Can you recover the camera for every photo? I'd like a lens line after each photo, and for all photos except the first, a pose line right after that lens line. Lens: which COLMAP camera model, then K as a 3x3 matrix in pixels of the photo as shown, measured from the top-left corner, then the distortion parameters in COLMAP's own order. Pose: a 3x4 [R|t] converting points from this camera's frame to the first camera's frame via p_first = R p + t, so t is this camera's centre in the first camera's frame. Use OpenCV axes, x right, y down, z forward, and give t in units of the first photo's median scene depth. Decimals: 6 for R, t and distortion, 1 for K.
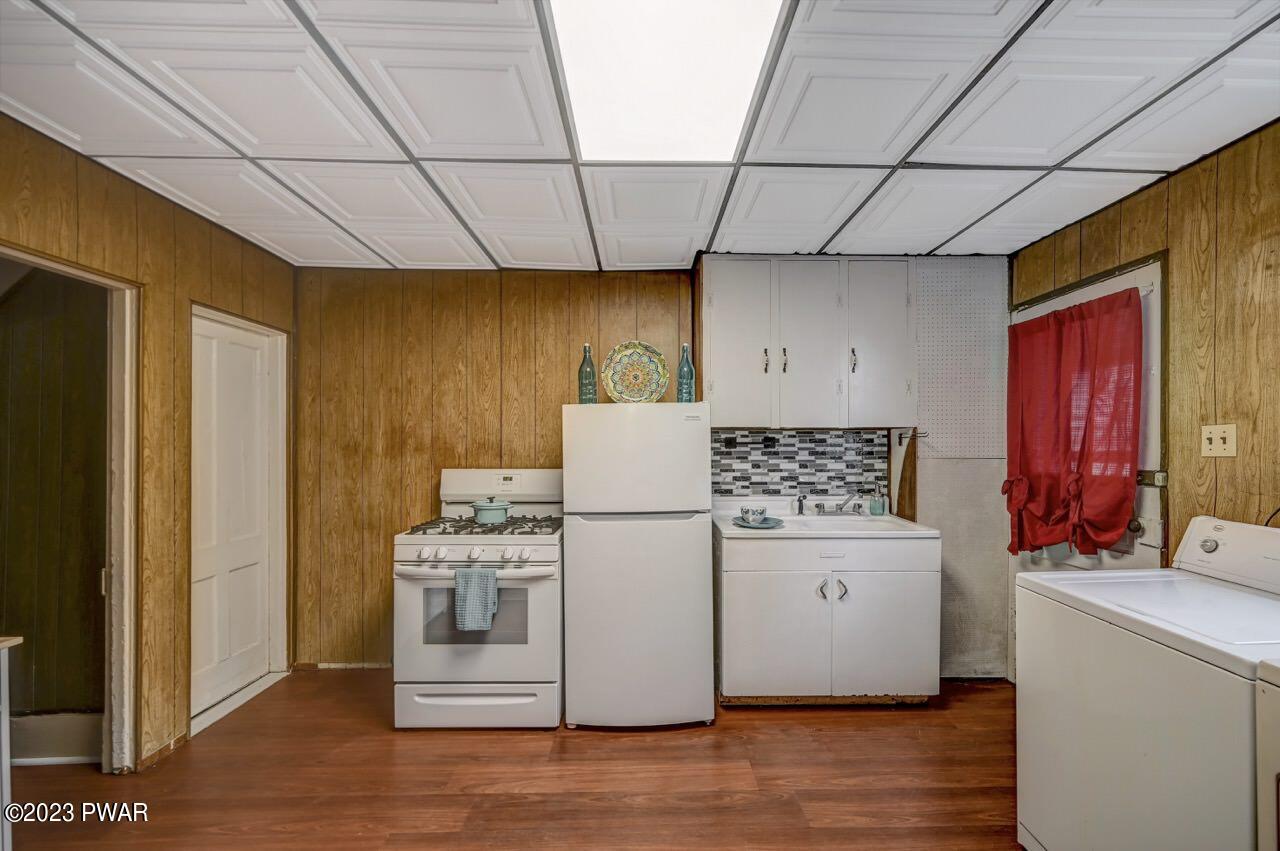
lens RADIAL K [[538.3, 0, 656.1], [0, 538.3, 440.2], [0, 0, 1]] dist [0.001536, 0.000612]
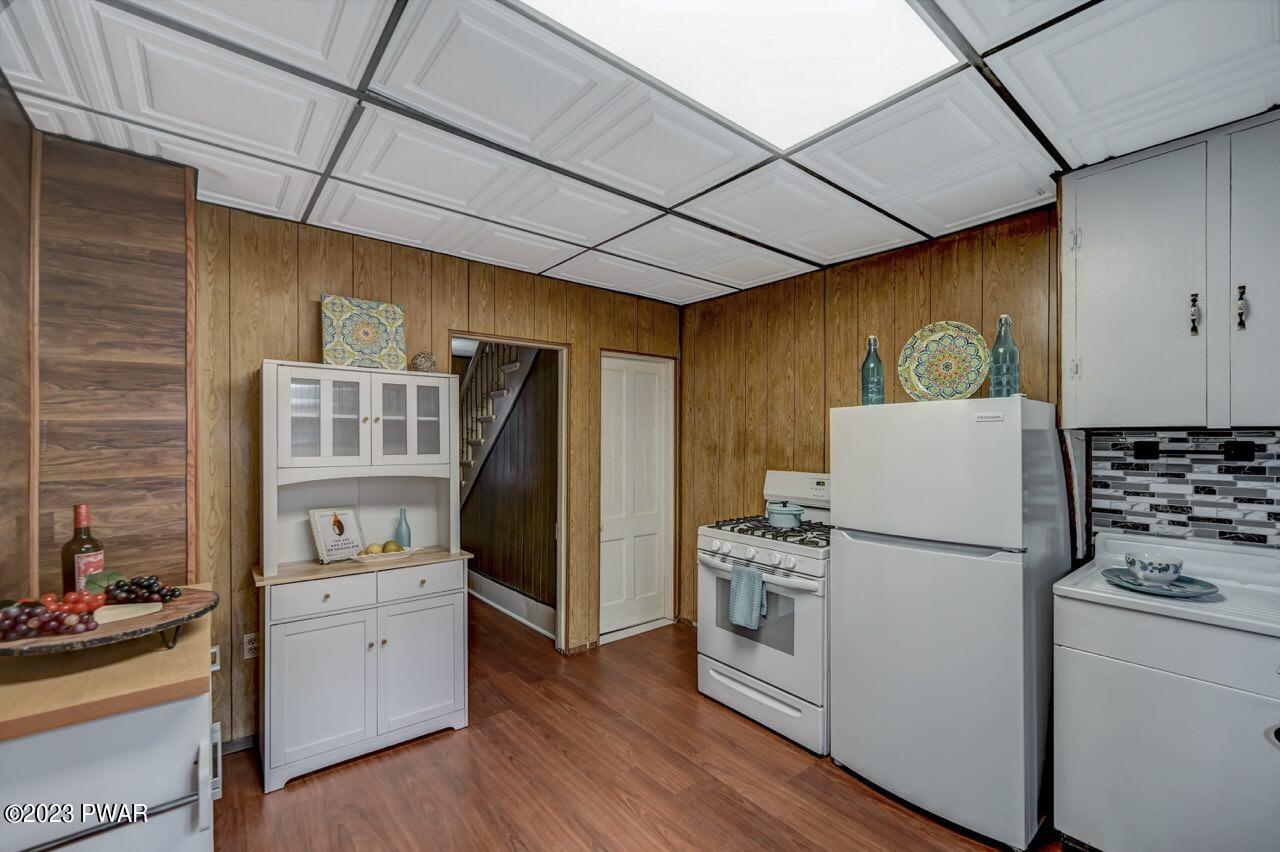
lens RADIAL K [[538.3, 0, 642.7], [0, 538.3, 434.4], [0, 0, 1]] dist [0.001536, 0.000612]
pose [[0.612082, -0.003808, -0.790785, 0.333905], [0.007696, 0.999970, 0.001142, -0.023395], [0.790757, -0.006785, 0.612092, 0.172909]]
